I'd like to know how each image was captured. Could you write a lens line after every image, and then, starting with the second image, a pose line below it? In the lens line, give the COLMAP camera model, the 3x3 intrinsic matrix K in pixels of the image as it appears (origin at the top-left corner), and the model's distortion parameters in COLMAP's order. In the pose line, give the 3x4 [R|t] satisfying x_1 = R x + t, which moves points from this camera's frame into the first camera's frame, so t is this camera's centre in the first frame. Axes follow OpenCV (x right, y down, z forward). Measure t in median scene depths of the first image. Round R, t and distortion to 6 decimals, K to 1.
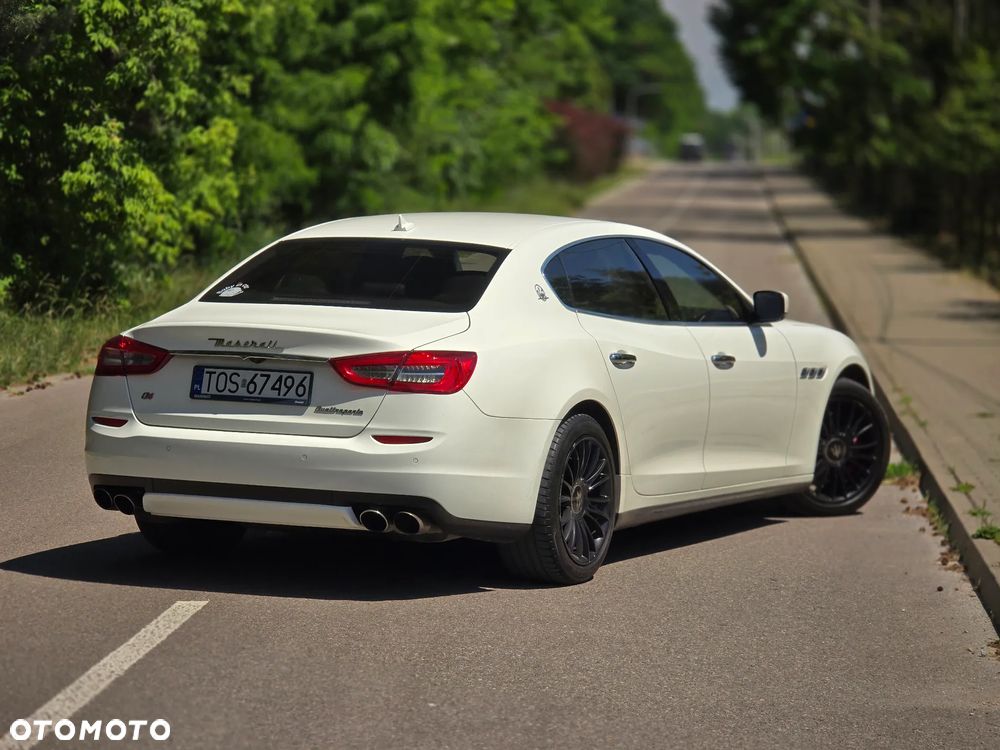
lens RADIAL K [[3422.3, 0, 500.0], [0, 3422.3, 375.0], [0, 0, 1]] dist [0.150804, 3.466635]
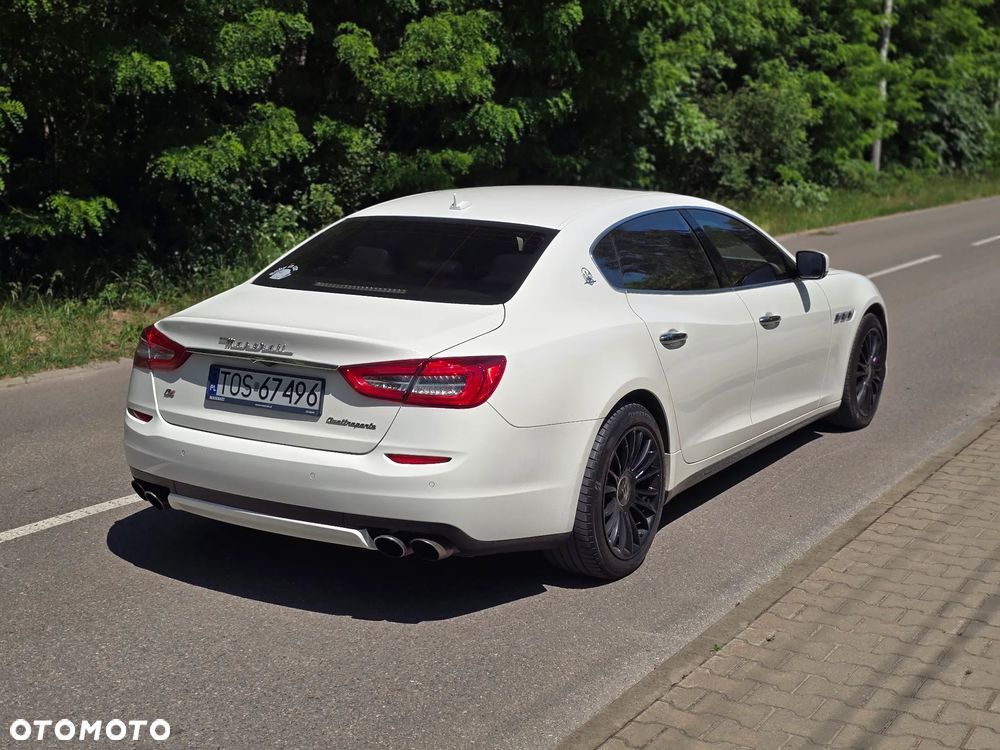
lens RADIAL K [[1337.8, 0, 500.0], [0, 1337.8, 375.0], [0, 0, 1]] dist [0.152216, -0.048671]
pose [[0.994482, 0.004174, -0.104828, 0.028316], [0.007857, 0.993439, 0.114090, -0.041426], [0.104617, -0.114284, 0.987924, 0.645188]]
